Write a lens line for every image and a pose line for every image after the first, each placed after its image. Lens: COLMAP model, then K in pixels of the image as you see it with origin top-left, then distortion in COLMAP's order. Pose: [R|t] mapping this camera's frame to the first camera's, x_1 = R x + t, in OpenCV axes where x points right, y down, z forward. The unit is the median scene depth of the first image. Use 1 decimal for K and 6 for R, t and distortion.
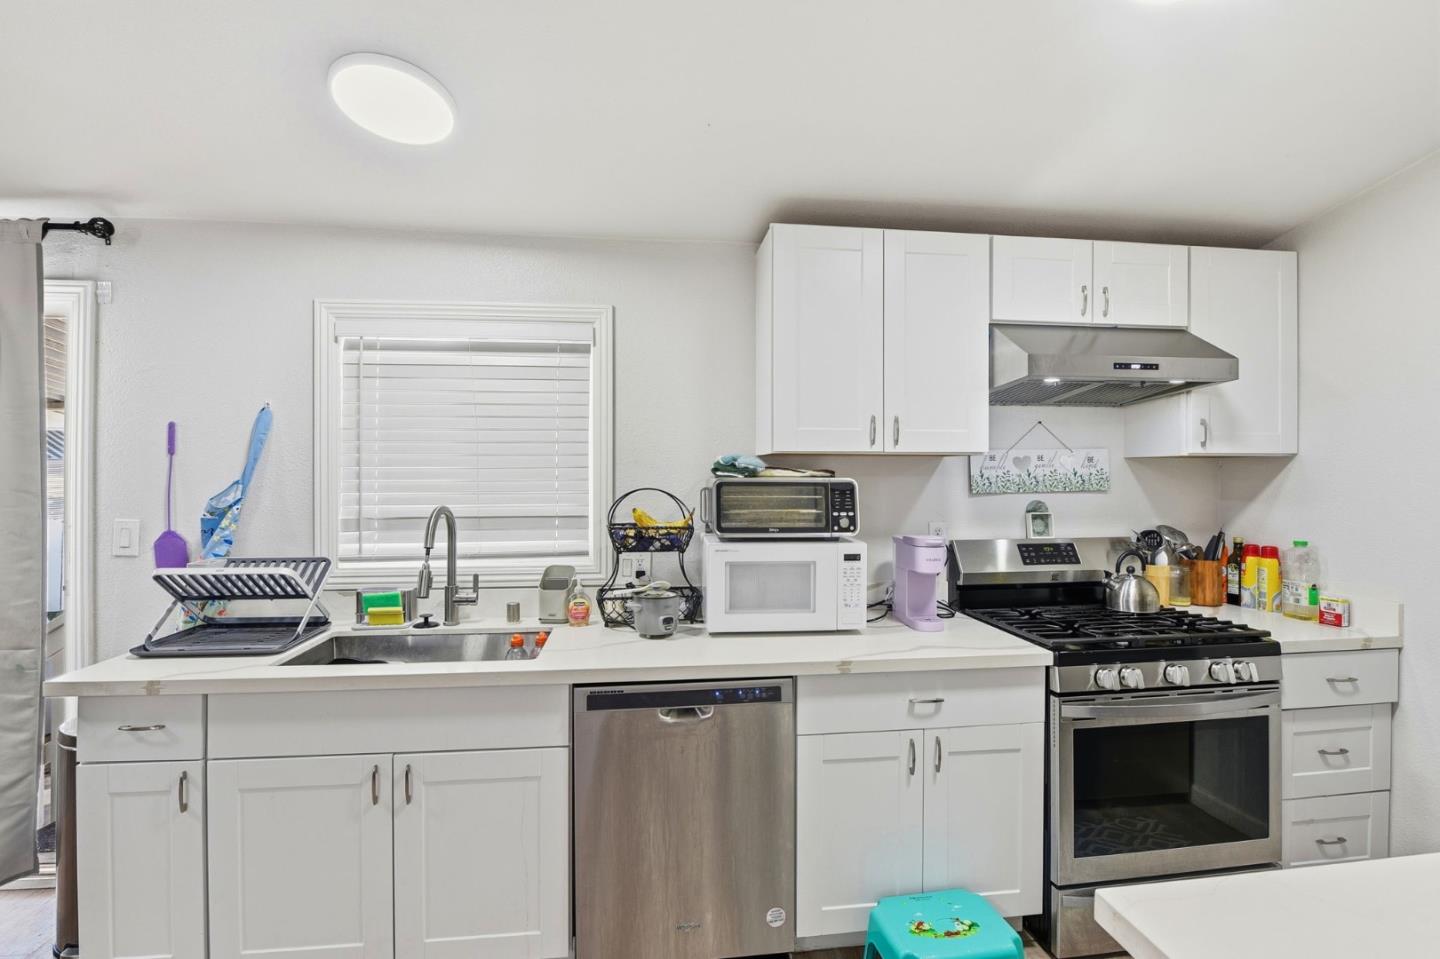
lens RADIAL K [[640.1, 0, 720.0], [0, 640.1, 479.5], [0, 0, 1]] dist [-0.013874, -0.000207]
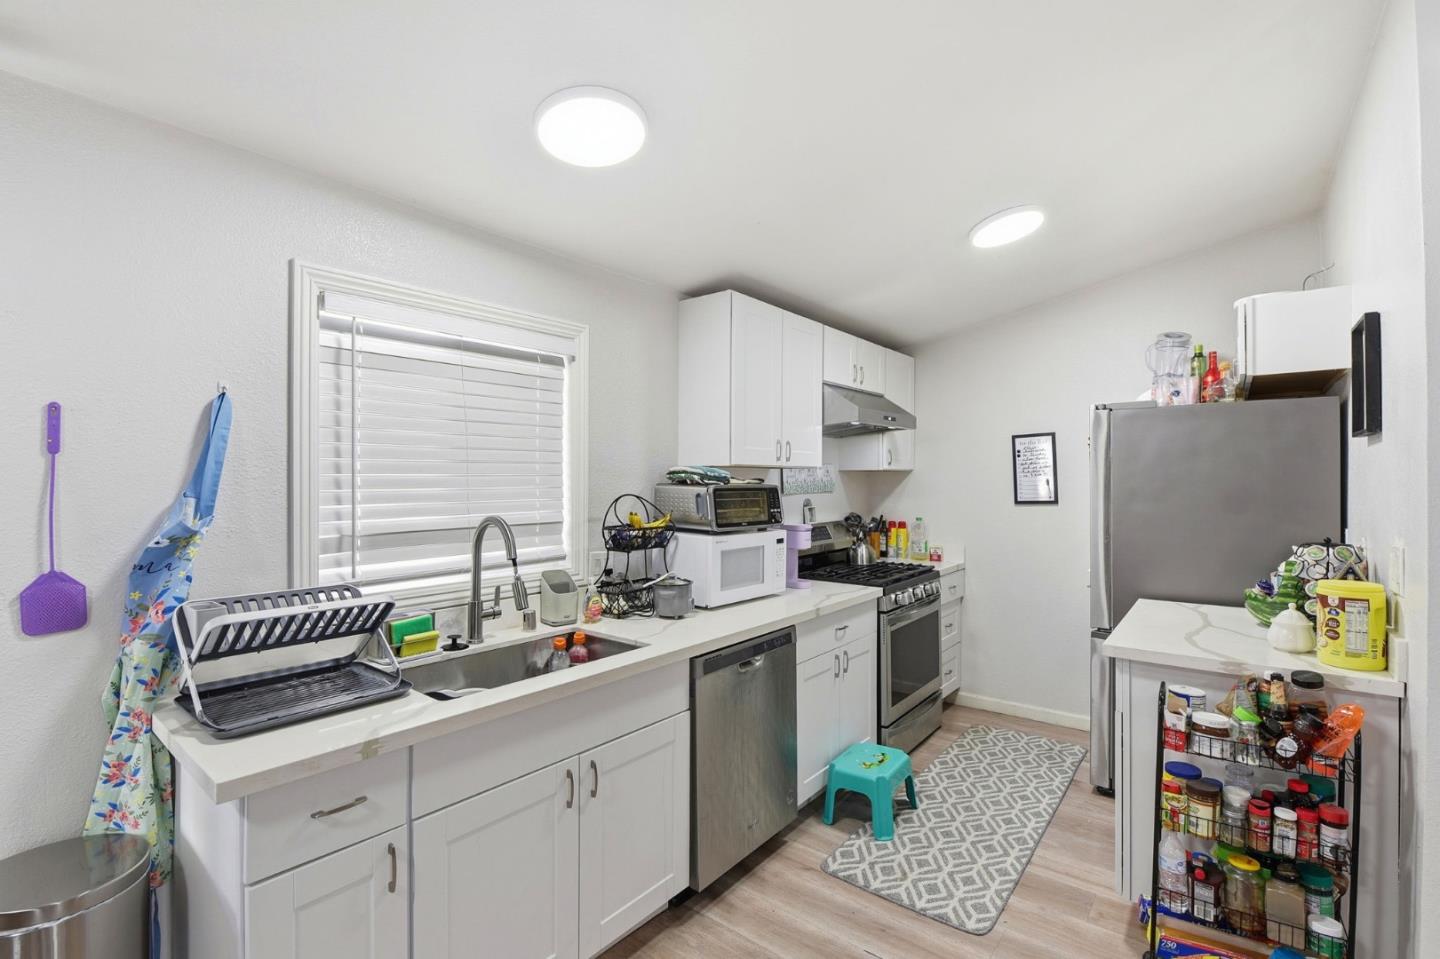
lens RADIAL K [[630.0, 0, 720.0], [0, 630.0, 479.5], [0, 0, 1]] dist [0.000219, -0.000136]
pose [[0.727691, 0.000538, 0.685905, -0.805643], [0.002078, 0.999993, -0.002990, -0.009070], [-0.685902, 0.003602, 0.727685, 0.074261]]
